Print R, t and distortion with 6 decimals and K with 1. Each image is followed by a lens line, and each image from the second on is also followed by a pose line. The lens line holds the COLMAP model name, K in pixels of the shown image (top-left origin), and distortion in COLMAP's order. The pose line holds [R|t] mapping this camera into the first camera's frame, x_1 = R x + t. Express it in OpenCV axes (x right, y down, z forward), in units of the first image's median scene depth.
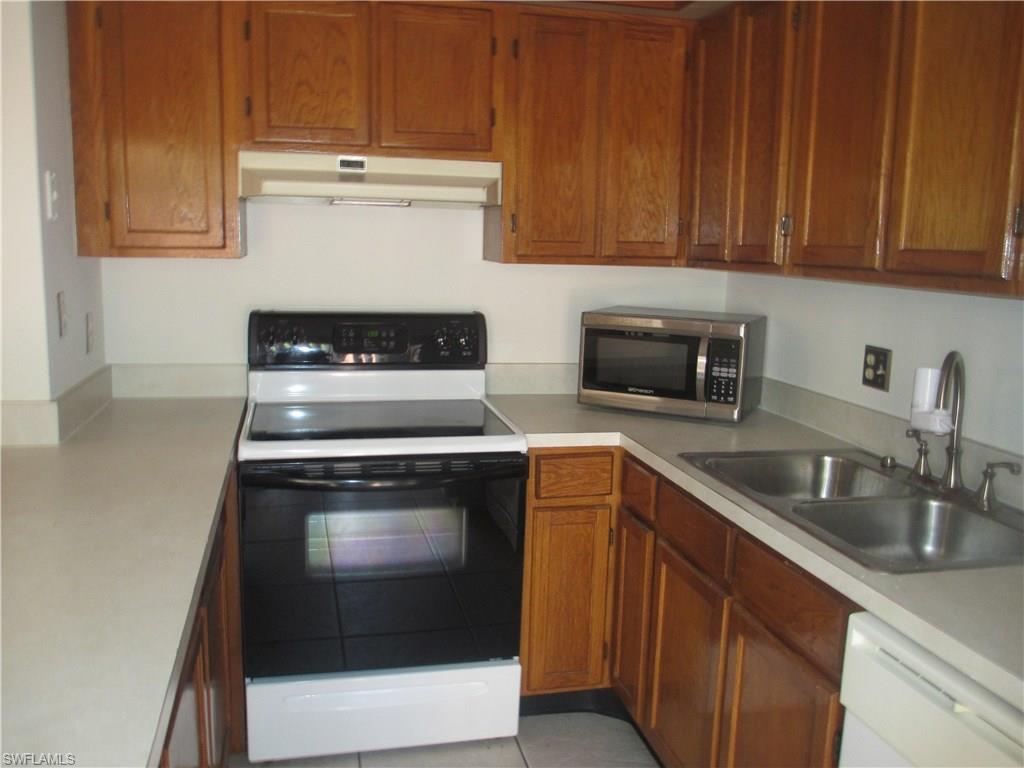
lens RADIAL K [[834.7, 0, 512.0], [0, 834.7, 384.0], [0, 0, 1]] dist [-0.090965, 0.000251]
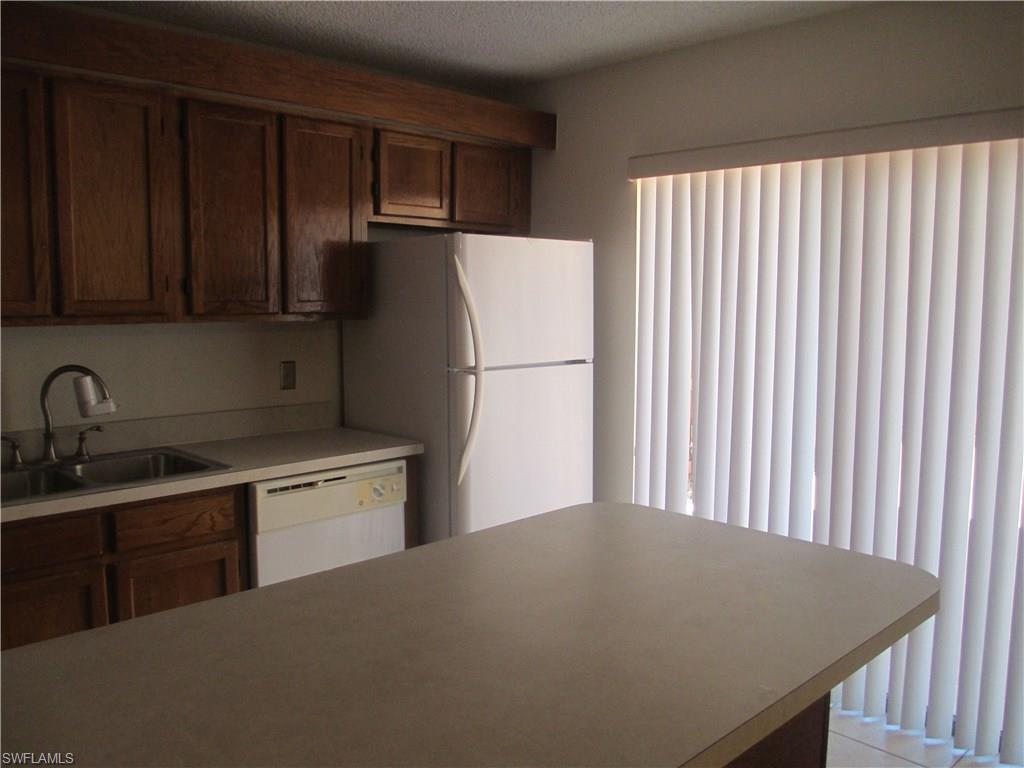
lens RADIAL K [[847.9, 0, 512.0], [0, 847.9, 384.0], [0, 0, 1]] dist [-0.065837, 0.008477]
pose [[-0.515246, -0.116924, 0.849029, -0.921737], [0.123755, 0.970117, 0.208703, -0.173653], [-0.848060, 0.212605, -0.485379, 0.801108]]
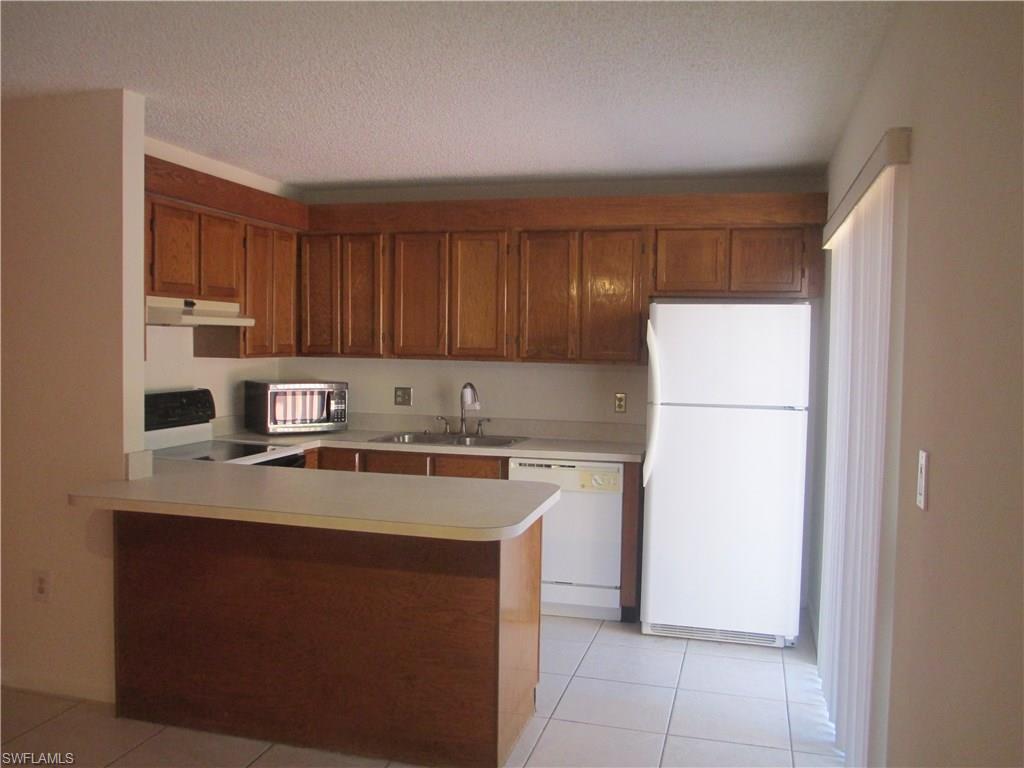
lens RADIAL K [[847.9, 0, 512.0], [0, 847.9, 384.0], [0, 0, 1]] dist [-0.065837, 0.008477]
pose [[0.469558, -0.066705, 0.880378, -1.495502], [0.143039, 0.989716, -0.001302, -0.006994], [-0.871238, 0.126539, 0.474270, -0.401836]]
